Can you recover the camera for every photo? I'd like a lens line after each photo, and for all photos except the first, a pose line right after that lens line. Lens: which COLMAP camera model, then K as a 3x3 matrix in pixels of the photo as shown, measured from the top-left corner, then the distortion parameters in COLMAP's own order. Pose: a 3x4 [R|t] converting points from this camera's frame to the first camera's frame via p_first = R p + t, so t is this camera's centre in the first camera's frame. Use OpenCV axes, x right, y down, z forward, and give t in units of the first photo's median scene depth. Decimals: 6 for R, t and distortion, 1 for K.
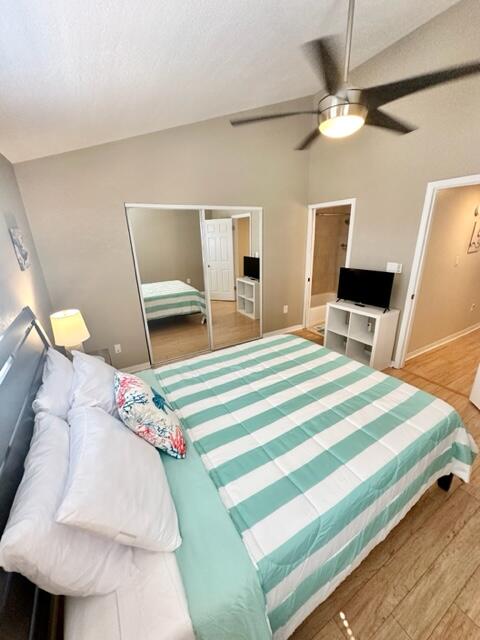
lens RADIAL K [[254.4, 0, 240.6], [0, 254.4, 319.9], [0, 0, 1]] dist [-0.001925, 0.000655]
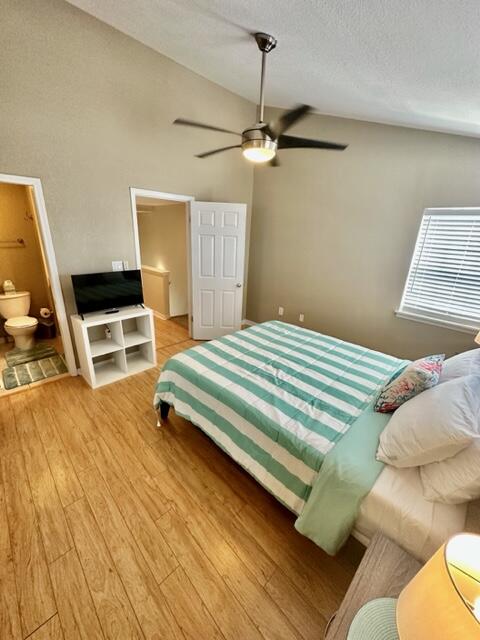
lens RADIAL K [[254.4, 0, 240.6], [0, 254.4, 319.9], [0, 0, 1]] dist [-0.001925, 0.000655]
pose [[-0.270363, -0.296984, 0.915808, -0.546209], [0.273254, 0.888445, 0.368779, -0.275086], [-0.923166, 0.349953, -0.159050, 0.851002]]
